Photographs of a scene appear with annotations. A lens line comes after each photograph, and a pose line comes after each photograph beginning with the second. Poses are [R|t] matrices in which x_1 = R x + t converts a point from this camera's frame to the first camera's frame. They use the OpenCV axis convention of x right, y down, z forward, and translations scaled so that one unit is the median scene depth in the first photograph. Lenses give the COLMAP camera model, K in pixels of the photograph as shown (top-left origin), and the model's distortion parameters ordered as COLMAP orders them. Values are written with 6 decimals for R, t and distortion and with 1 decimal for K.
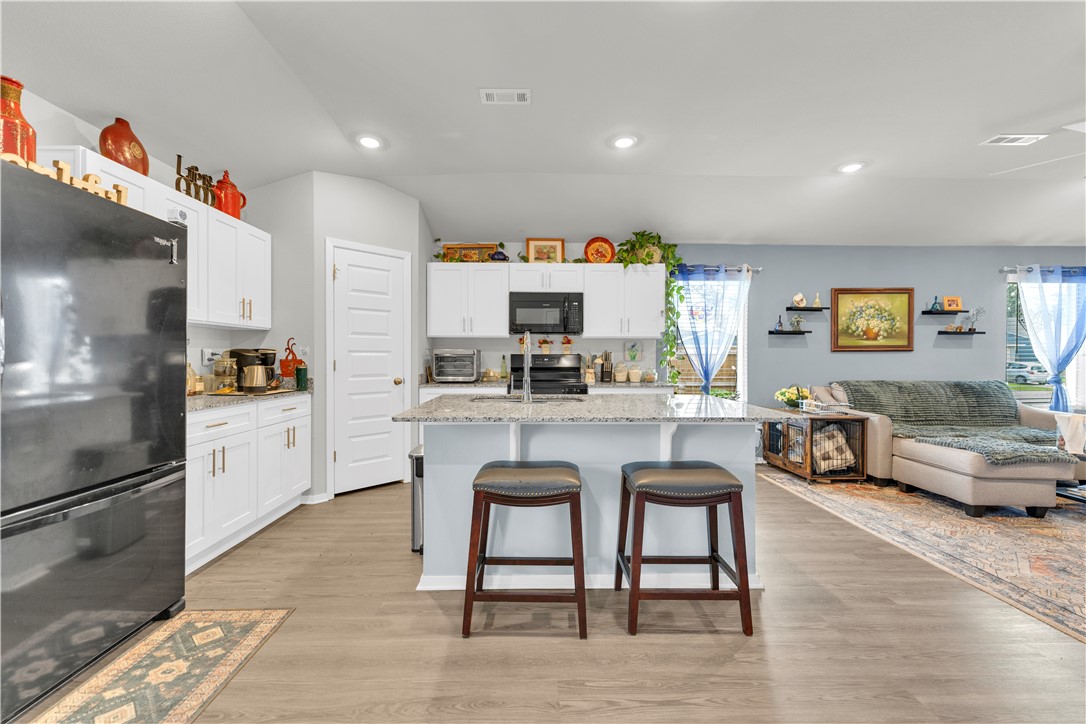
lens RADIAL K [[439.2, 0, 539.6], [0, 439.2, 360.0], [0, 0, 1]] dist [0.001192, 0.000145]
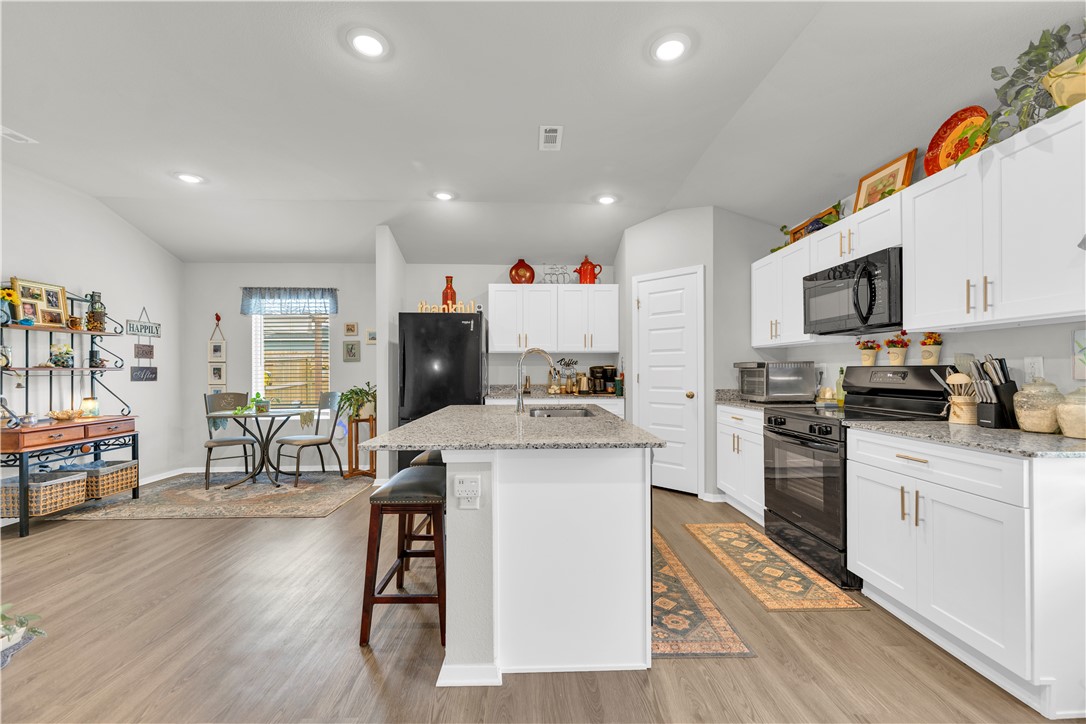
lens RADIAL K [[439.2, 0, 541.8], [0, 439.2, 369.4], [0, 0, 1]] dist [0.003320, 0.000023]
pose [[0.008516, -0.005879, -0.999946, 0.601180], [-0.005112, 0.999969, -0.005923, -0.002948], [0.999951, 0.005162, 0.008485, 0.561967]]
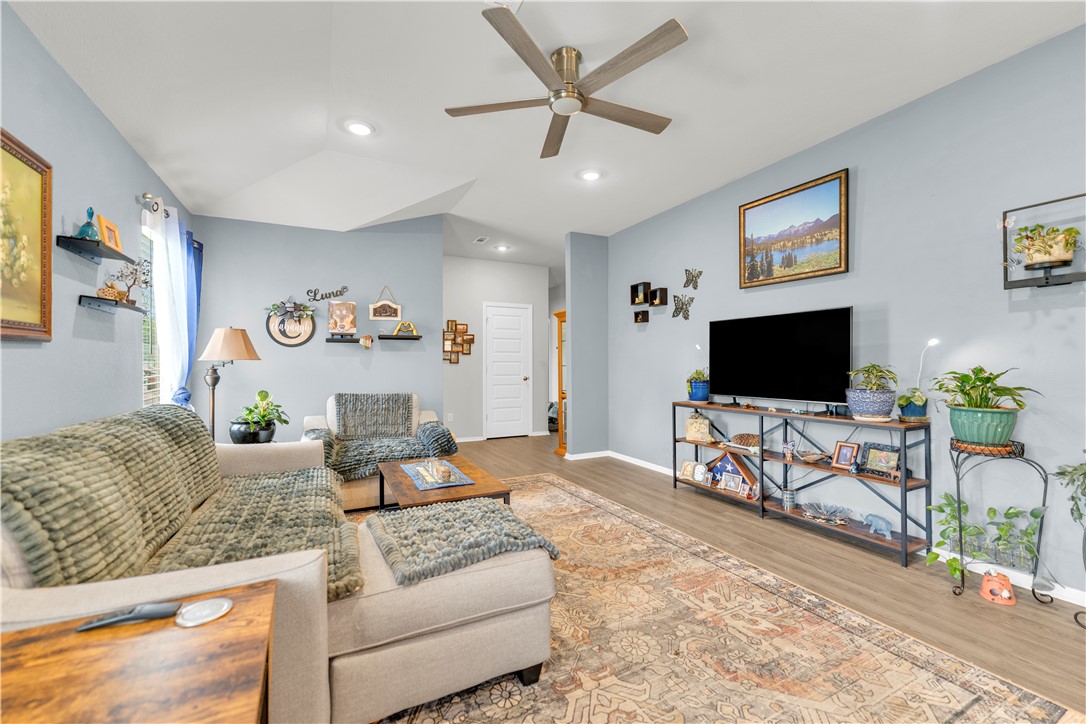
lens RADIAL K [[438.0, 0, 541.5], [0, 438.0, 367.3], [0, 0, 1]] dist [0.001379, 0.000024]
pose [[-0.433185, -0.008651, 0.901263, 0.380719], [0.007184, 0.999889, 0.013051, -0.002210], [-0.901276, 0.012129, -0.433075, 0.845215]]
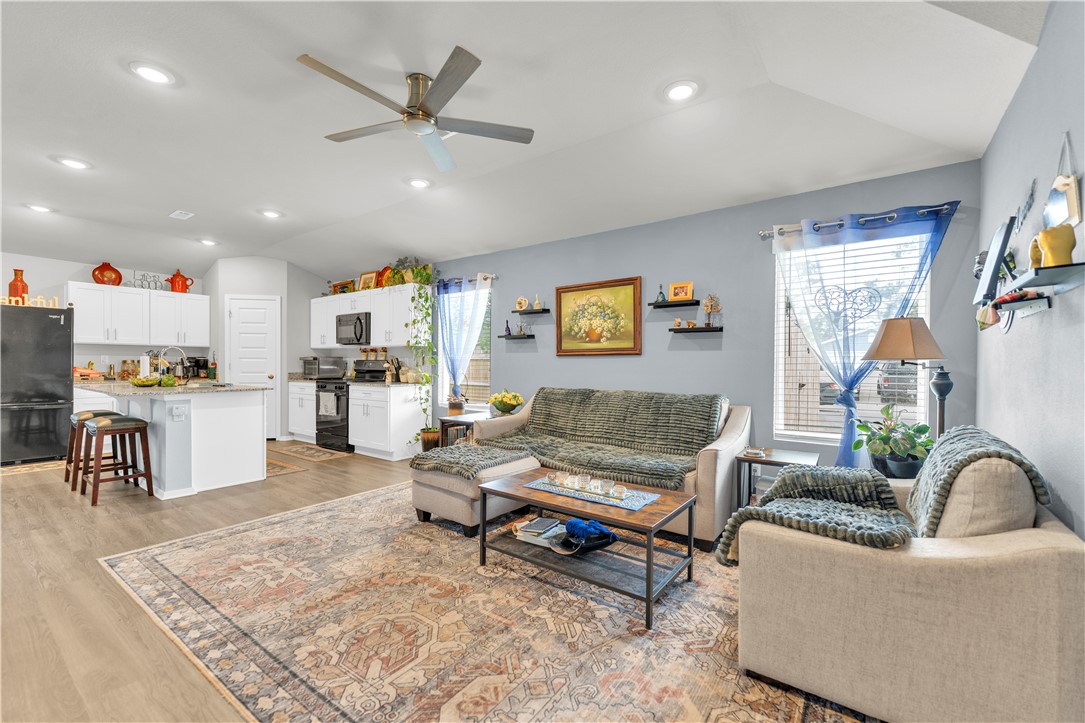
lens RADIAL K [[448.9, 0, 545.6], [0, 448.9, 367.5], [0, 0, 1]] dist [-0.000162, -0.000223]
pose [[0.799672, 0.006555, -0.600401, 1.280980], [-0.008464, 0.999964, -0.000355, 0.005426], [0.600377, 0.005365, 0.799699, 0.249013]]
